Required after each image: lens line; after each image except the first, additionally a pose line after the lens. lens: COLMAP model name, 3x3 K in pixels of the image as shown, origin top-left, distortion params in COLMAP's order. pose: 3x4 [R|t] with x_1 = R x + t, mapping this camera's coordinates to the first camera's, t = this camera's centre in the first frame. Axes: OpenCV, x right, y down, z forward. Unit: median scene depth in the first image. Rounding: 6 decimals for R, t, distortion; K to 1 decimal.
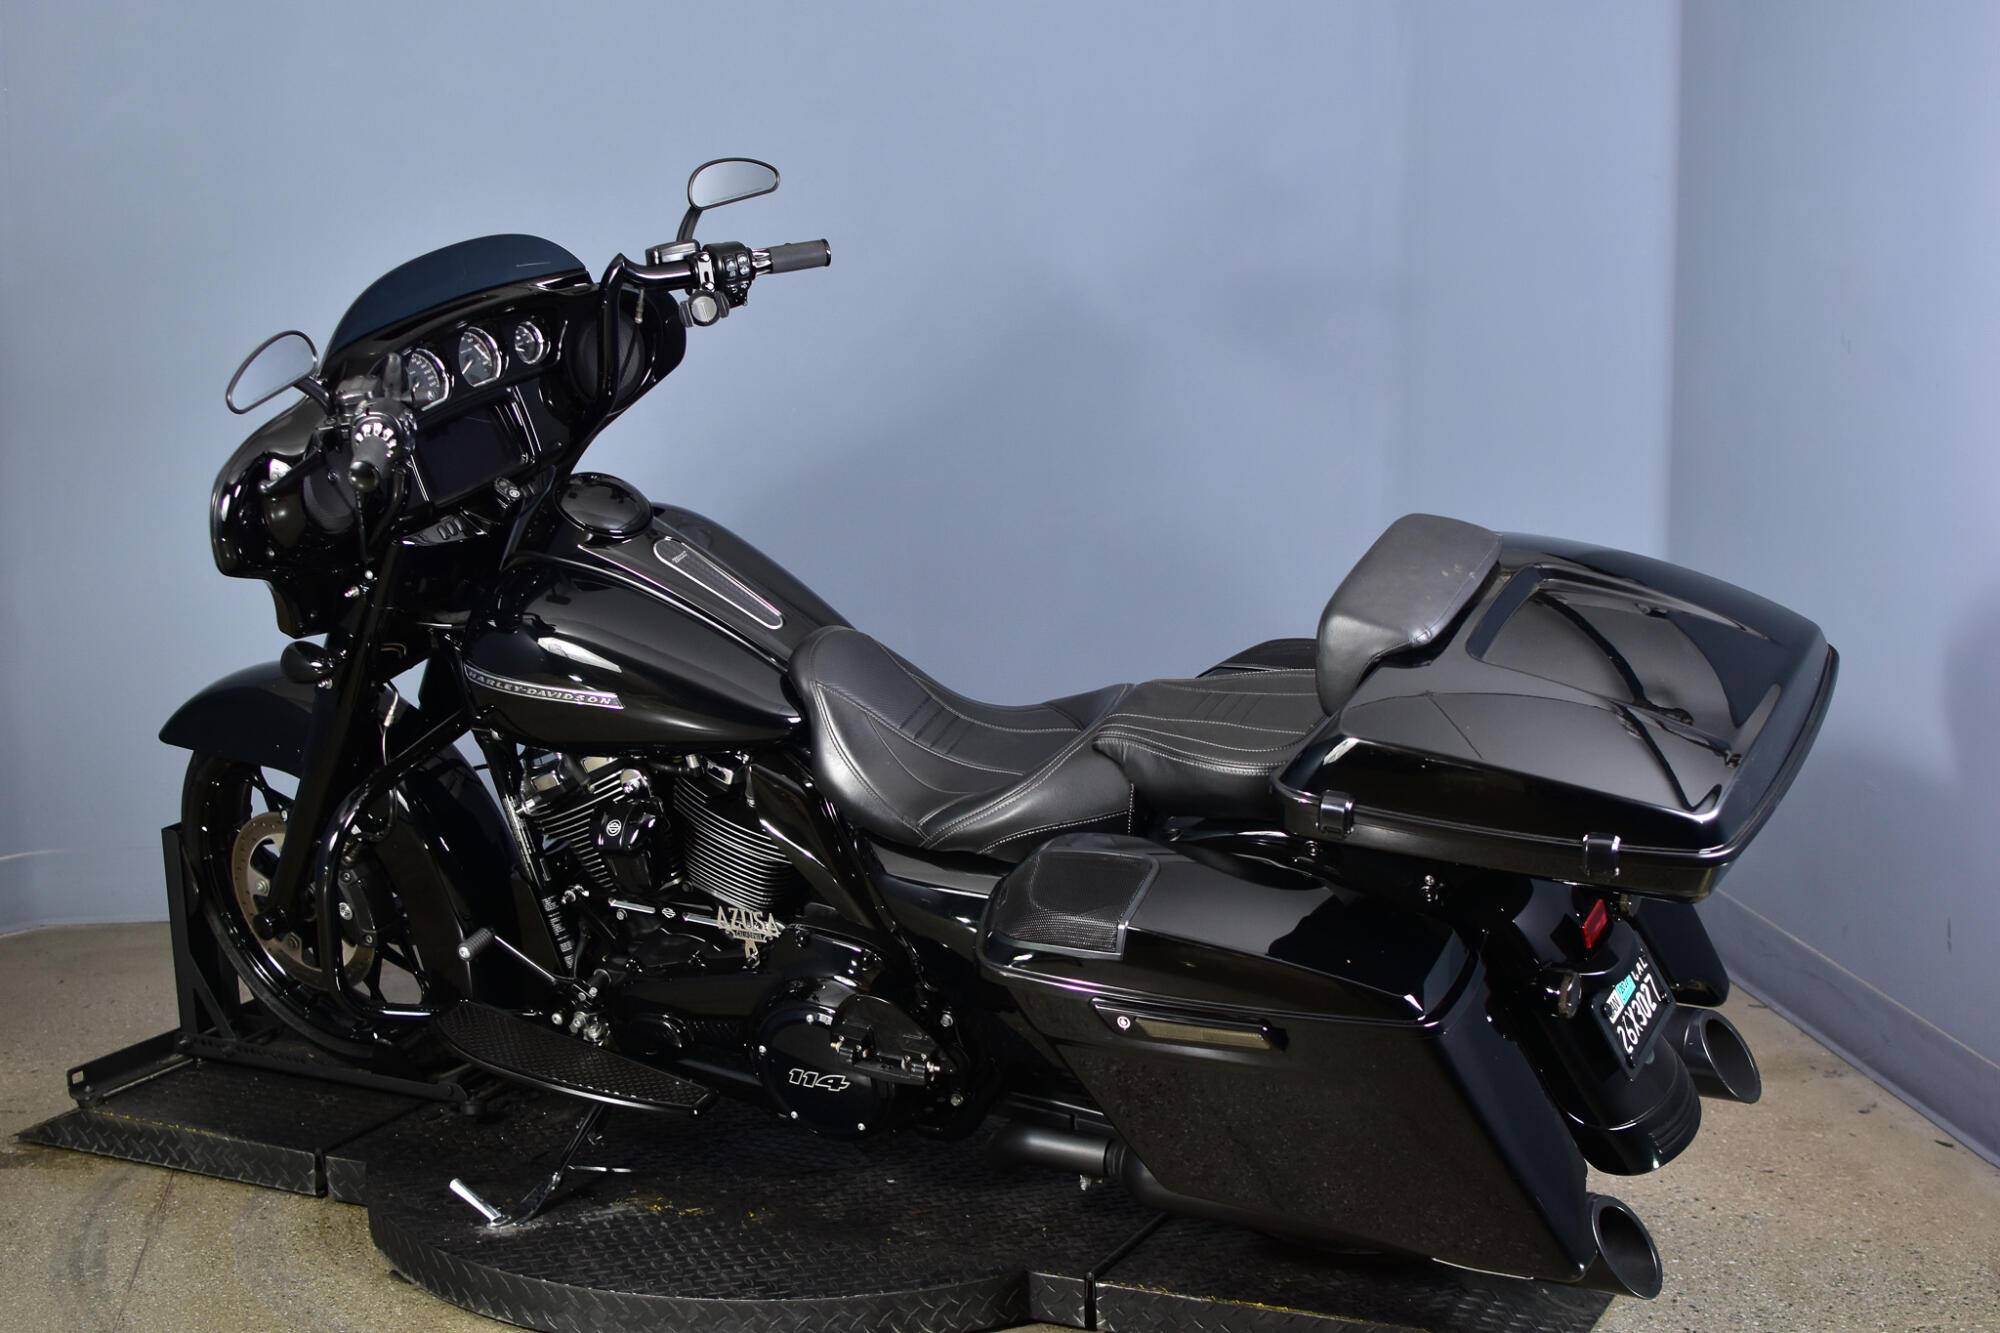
lens RADIAL K [[3045.6, 0, 1000.0], [0, 3045.6, 666.5], [0, 0, 1]] dist [-0.180071, 0.042904]
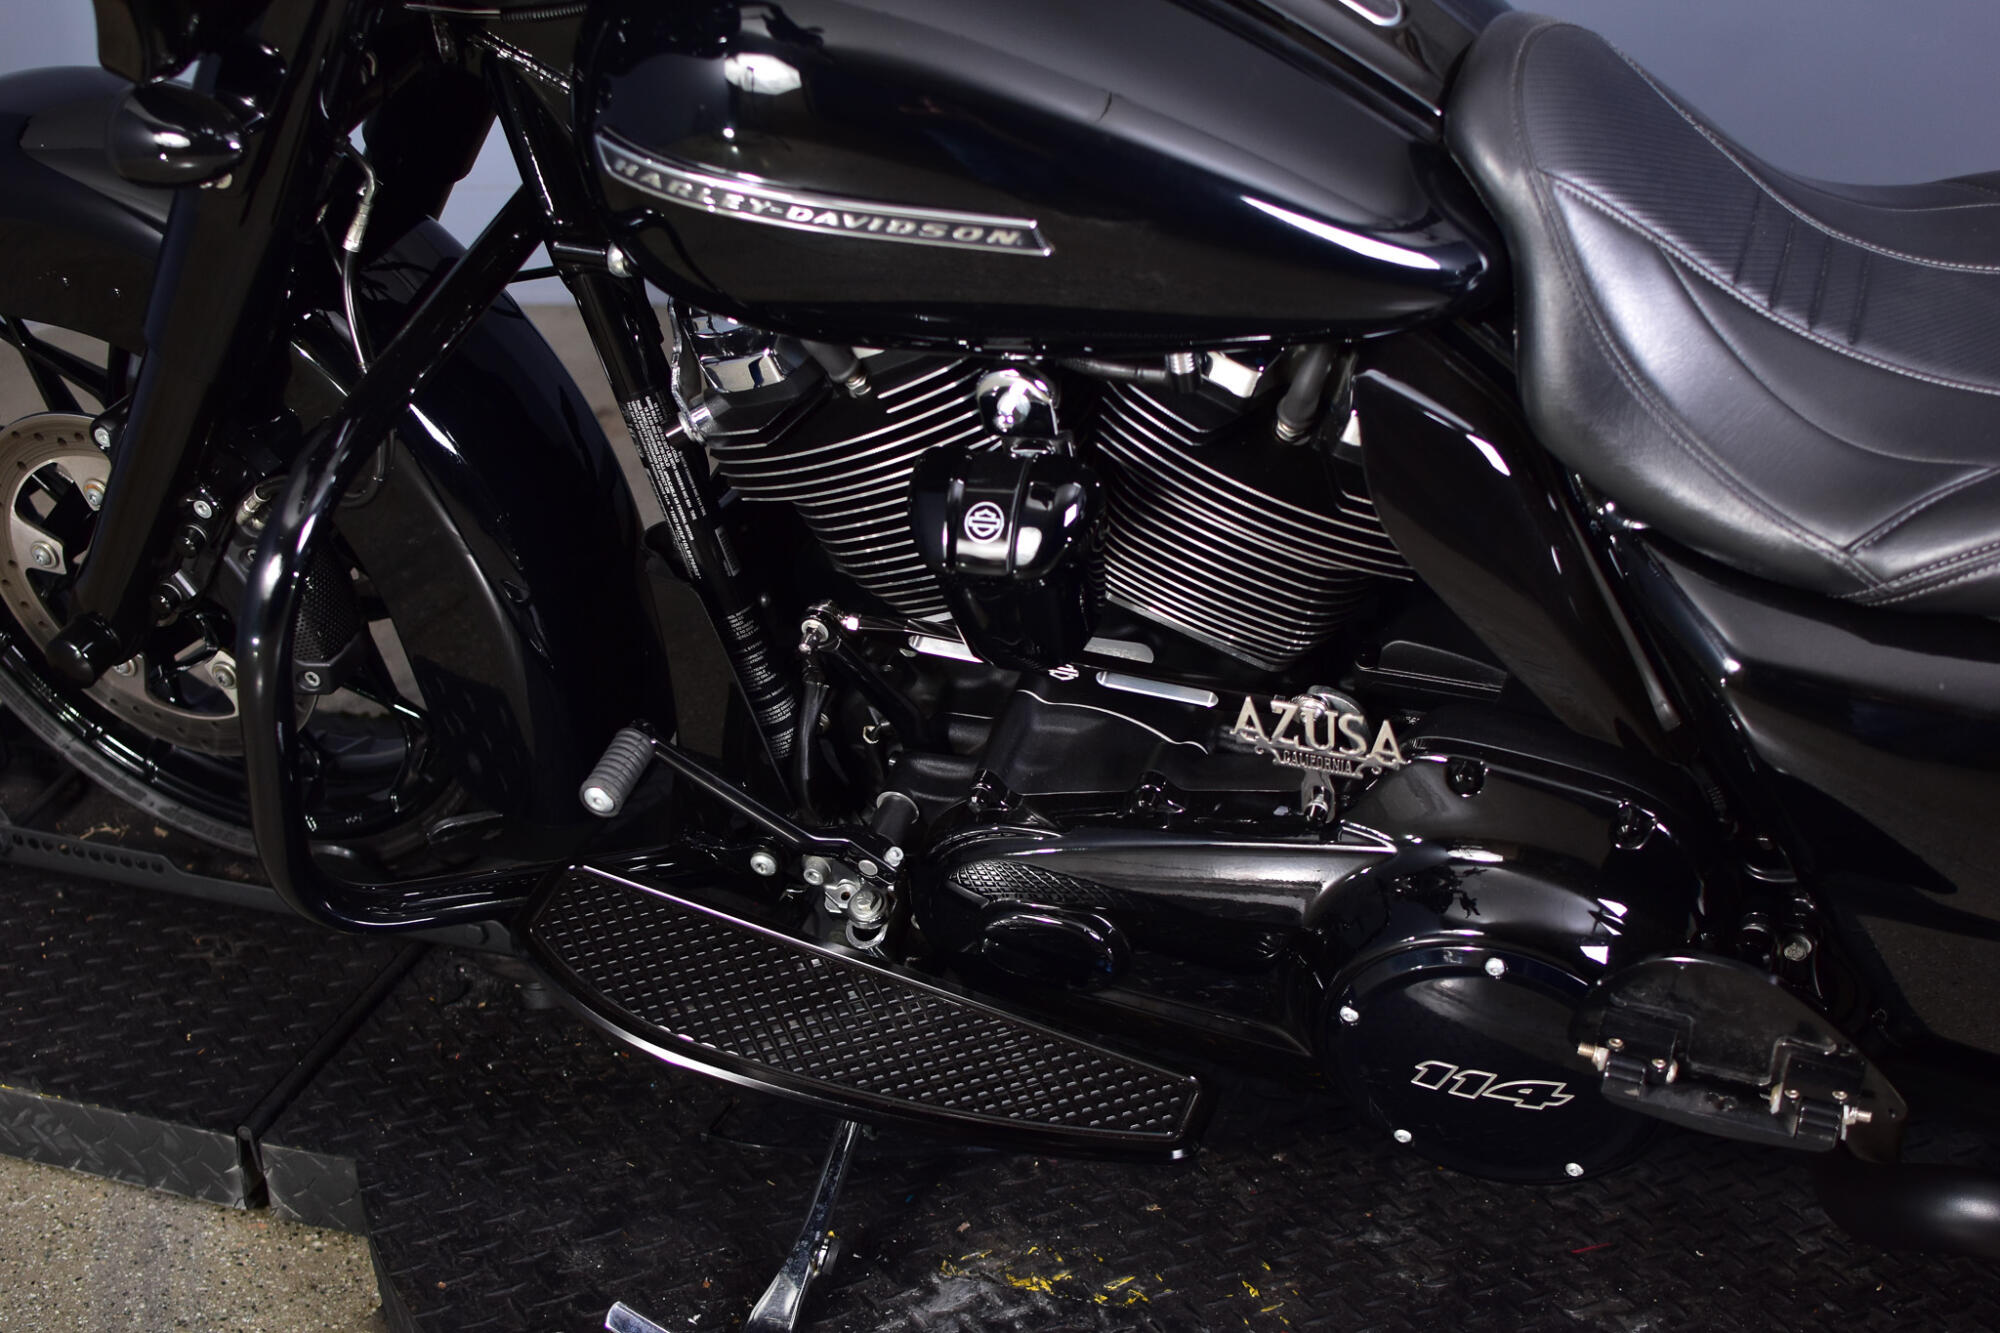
lens RADIAL K [[3105.3, 0, 849.5], [0, 3105.3, 732.4], [0, 0, 1]] dist [-0.177839, 0.003370]
pose [[0.996024, -0.056693, 0.068711, -0.175570], [0.033699, 0.953819, 0.298486, -0.044918], [-0.082460, -0.294984, 0.951937, 0.595856]]
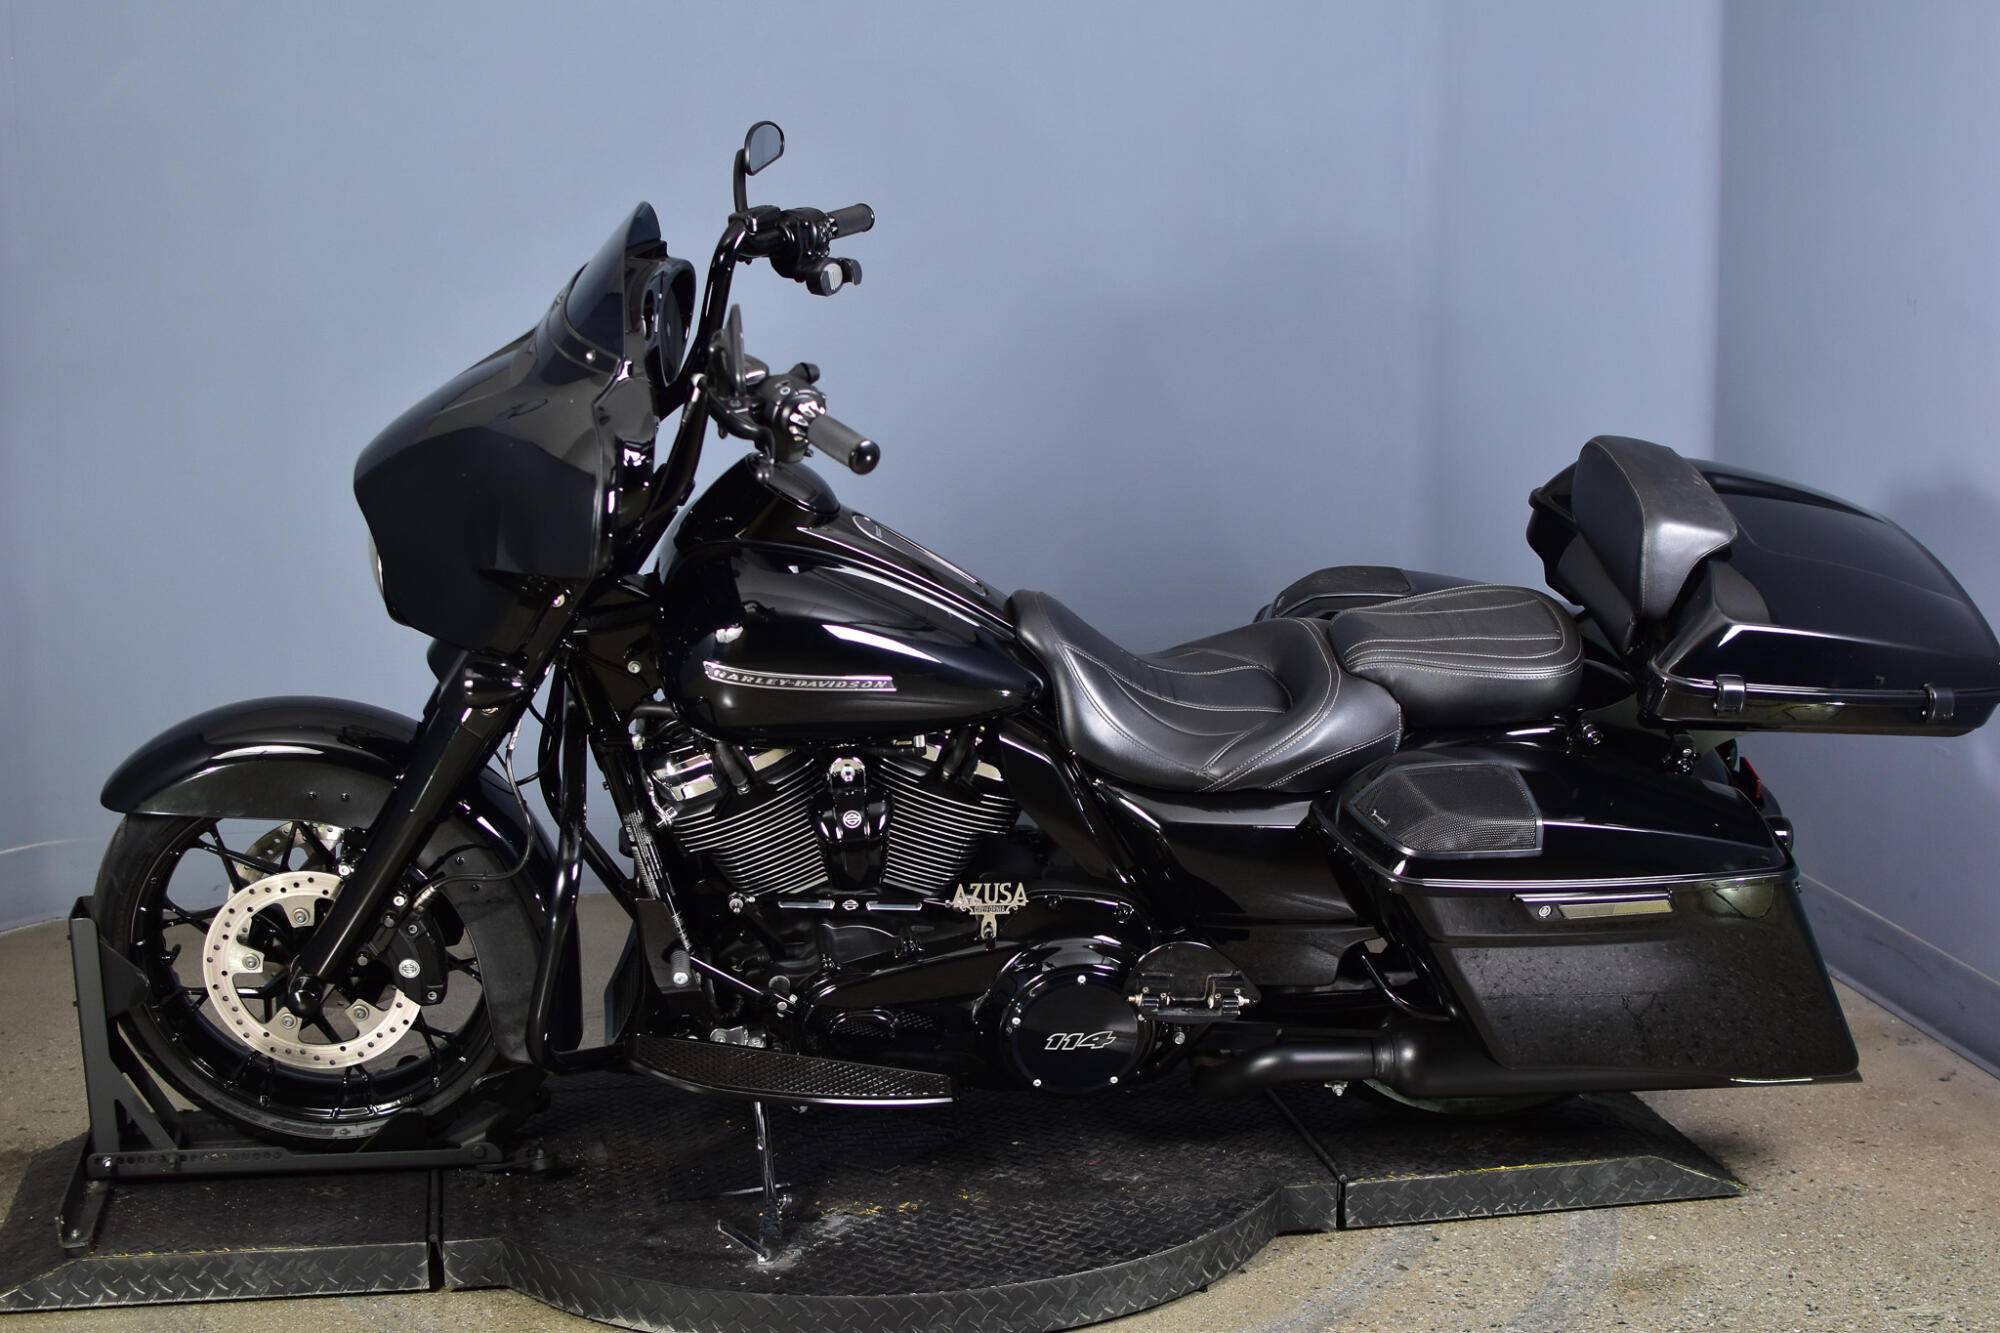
lens RADIAL K [[3045.6, 0, 1000.0], [0, 3045.6, 666.5], [0, 0, 1]] dist [-0.180071, 0.042904]
pose [[0.826975, -0.100200, 0.553238, -0.613569], [0.098749, 0.994581, 0.032525, -0.021194], [-0.553499, 0.027734, 0.832388, 0.175605]]
